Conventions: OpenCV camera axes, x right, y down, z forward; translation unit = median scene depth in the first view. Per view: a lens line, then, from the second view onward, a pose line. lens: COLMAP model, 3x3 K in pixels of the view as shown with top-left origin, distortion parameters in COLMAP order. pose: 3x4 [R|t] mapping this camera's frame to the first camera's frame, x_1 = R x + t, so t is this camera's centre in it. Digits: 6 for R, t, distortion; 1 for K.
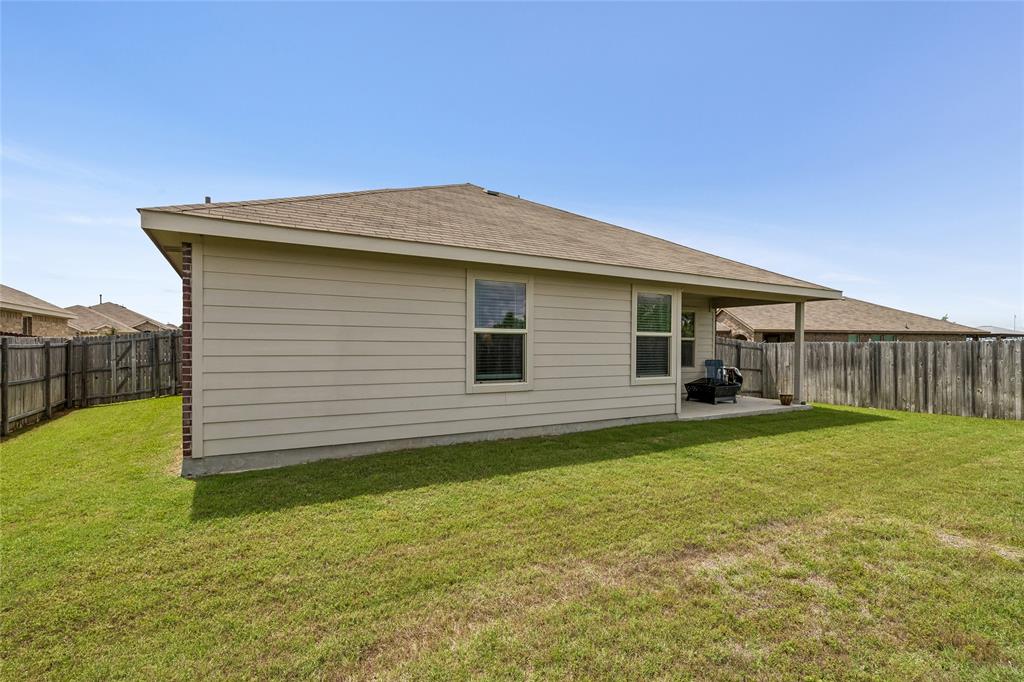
lens RADIAL K [[470.4, 0, 514.5], [0, 470.4, 343.7], [0, 0, 1]] dist [0.005426, 0.000547]
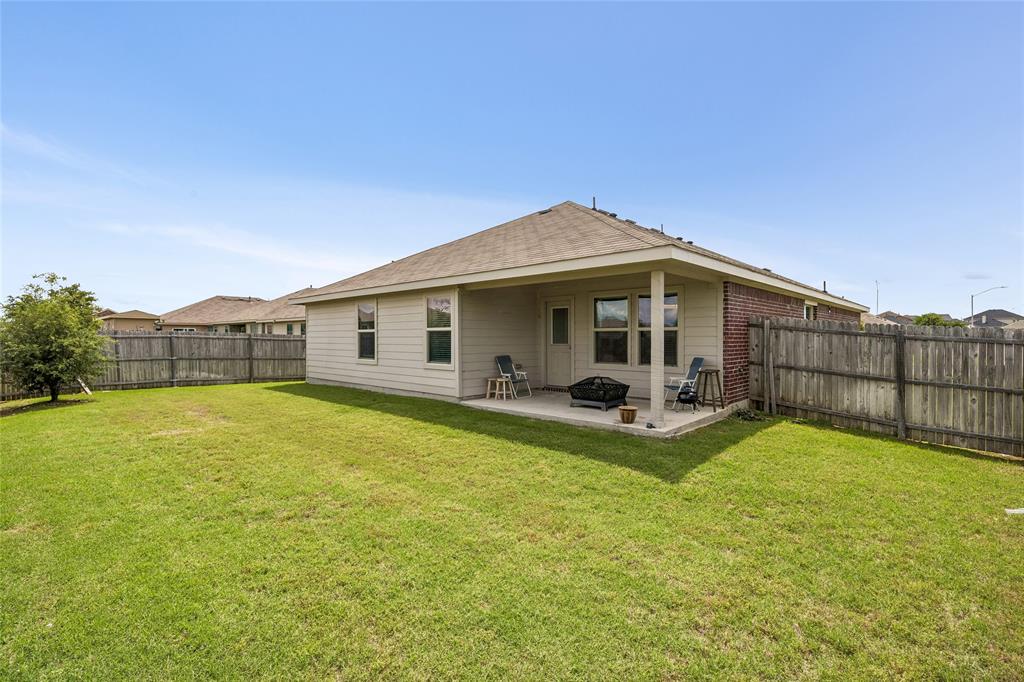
lens RADIAL K [[470.4, 0, 515.3], [0, 470.4, 339.5], [0, 0, 1]] dist [0.005426, 0.000547]
pose [[0.298034, -0.002040, -0.954553, 1.523812], [0.005467, 0.999985, -0.000431, 0.008443], [0.954540, -0.005090, 0.298041, 0.812616]]
